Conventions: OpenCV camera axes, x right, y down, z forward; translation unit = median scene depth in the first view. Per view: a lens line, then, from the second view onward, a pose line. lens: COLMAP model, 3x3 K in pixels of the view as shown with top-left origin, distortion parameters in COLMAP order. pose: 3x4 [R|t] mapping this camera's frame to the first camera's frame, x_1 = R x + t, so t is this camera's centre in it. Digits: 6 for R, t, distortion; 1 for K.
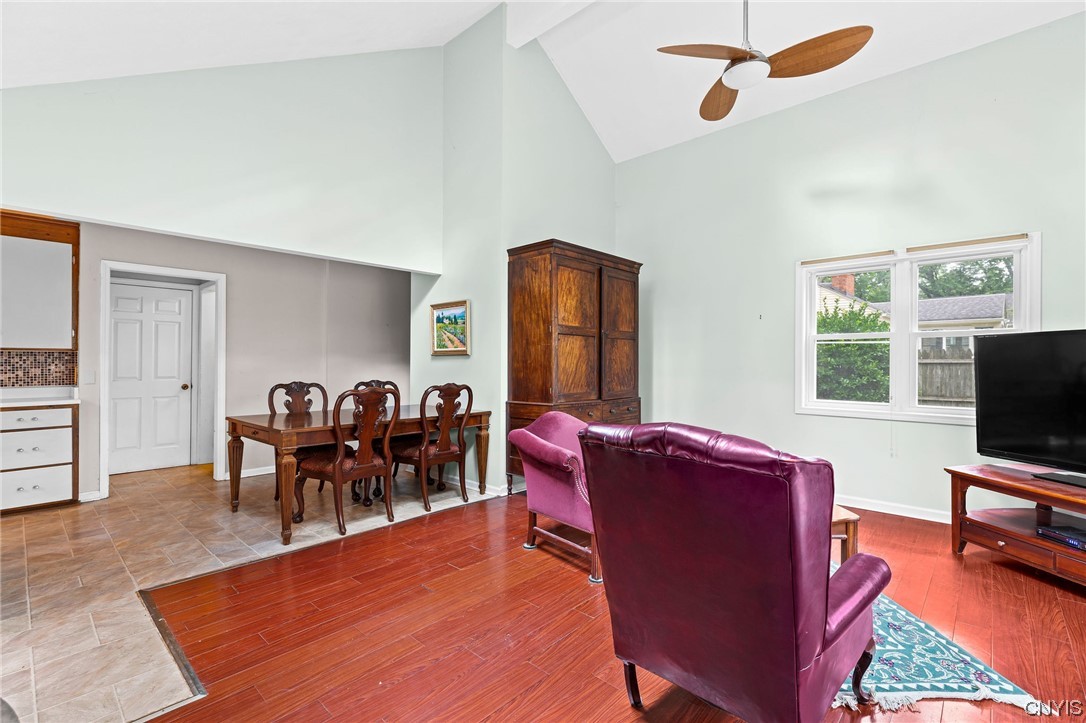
lens RADIAL K [[489.2, 0, 544.0], [0, 489.2, 364.0], [0, 0, 1]] dist [0.000554, 0.000338]
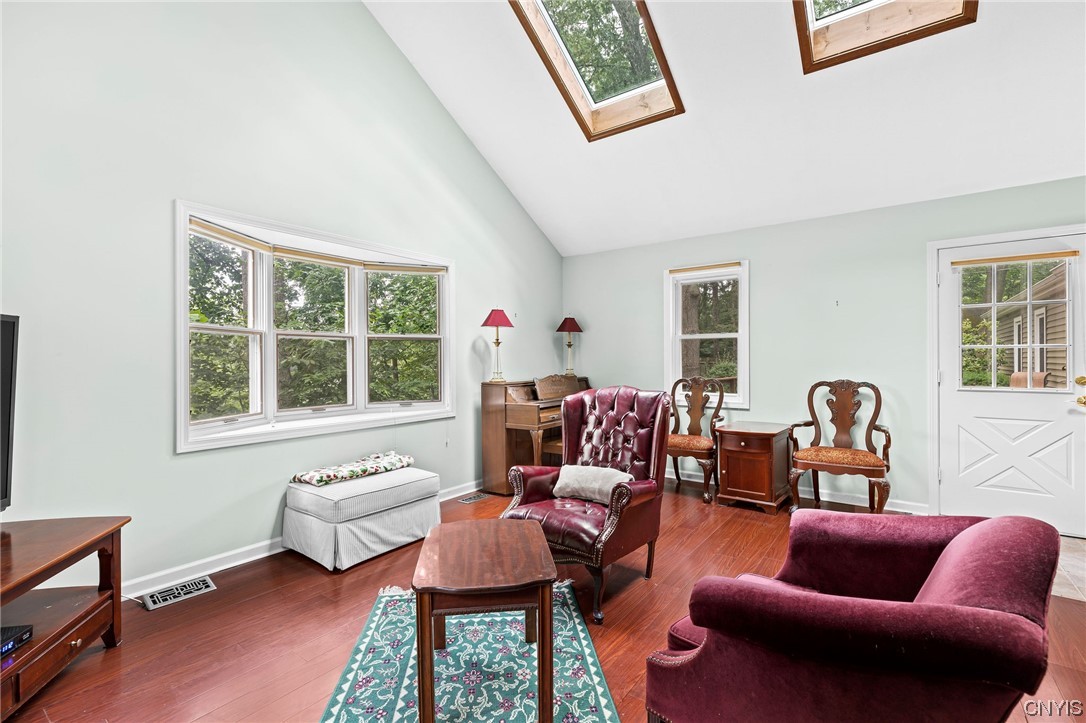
lens RADIAL K [[489.2, 0, 544.0], [0, 489.2, 364.0], [0, 0, 1]] dist [0.000554, 0.000338]
pose [[-0.992461, -0.005927, -0.122419, 0.587479], [-0.005659, 0.999981, -0.002535, 0.012775], [0.122431, -0.001823, -0.992475, 2.057650]]
